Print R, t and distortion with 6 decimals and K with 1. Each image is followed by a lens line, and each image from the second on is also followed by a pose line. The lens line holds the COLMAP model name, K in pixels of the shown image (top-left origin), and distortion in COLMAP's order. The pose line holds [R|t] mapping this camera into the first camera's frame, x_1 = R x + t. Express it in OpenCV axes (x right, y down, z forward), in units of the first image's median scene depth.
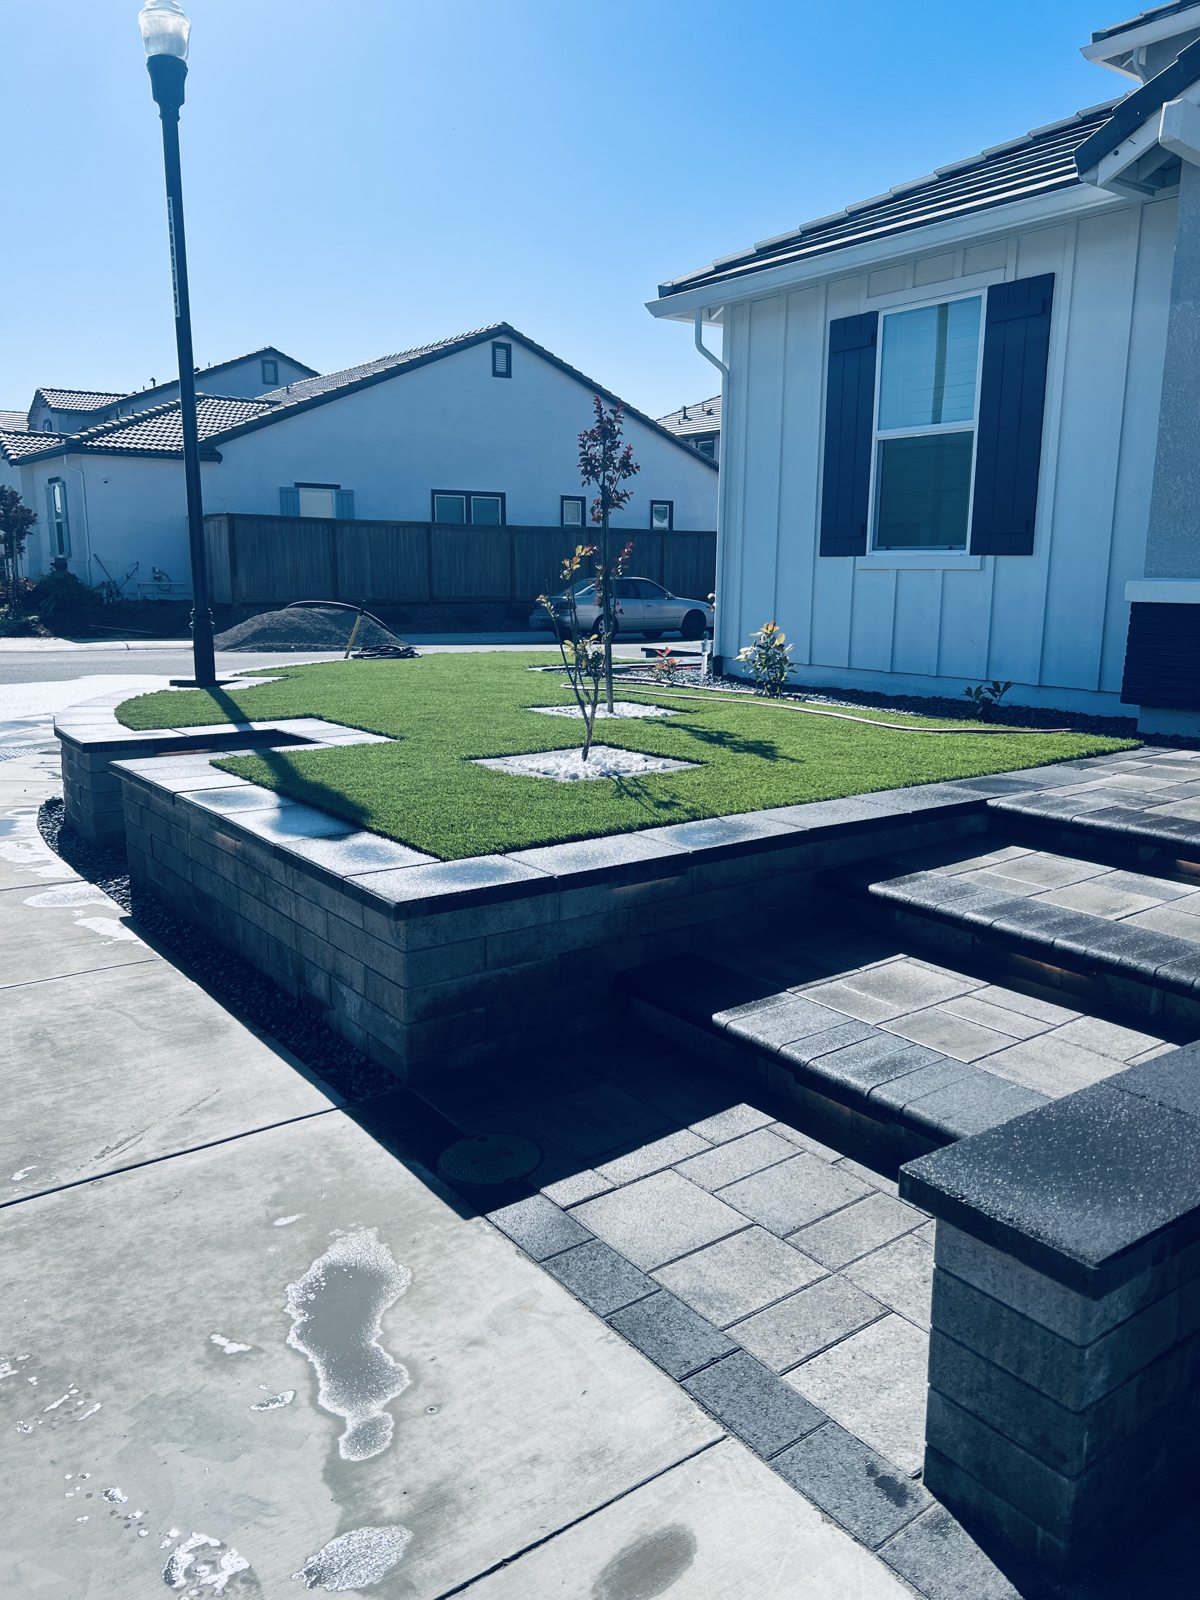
lens RADIAL K [[1207.7, 0, 617.8], [0, 1207.7, 817.4], [0, 0, 1]] dist [0.043931, -0.056527]
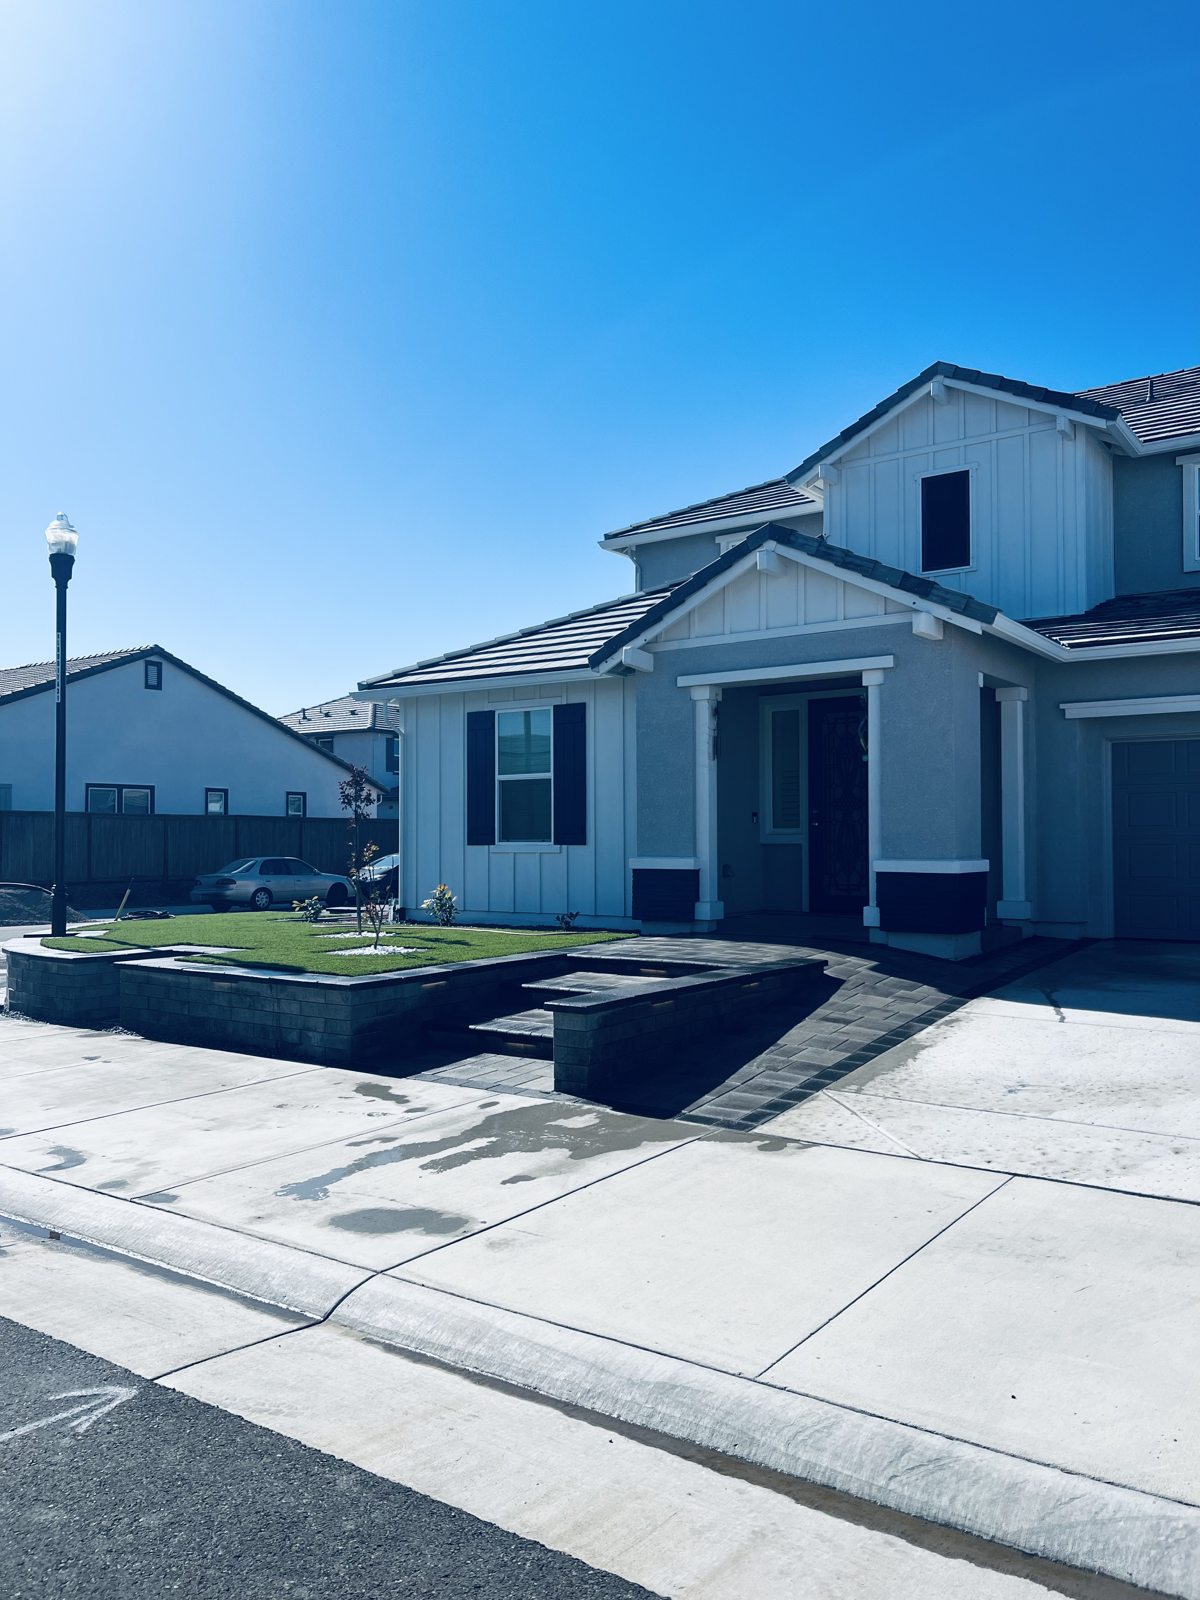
lens RADIAL K [[1207.7, 0, 617.8], [0, 1207.7, 817.4], [0, 0, 1]] dist [0.043931, -0.056527]
pose [[0.946901, -0.004115, 0.321500, -0.180871], [0.075880, 0.974534, -0.211013, 0.119713], [-0.312444, 0.224203, 0.923099, -0.640175]]
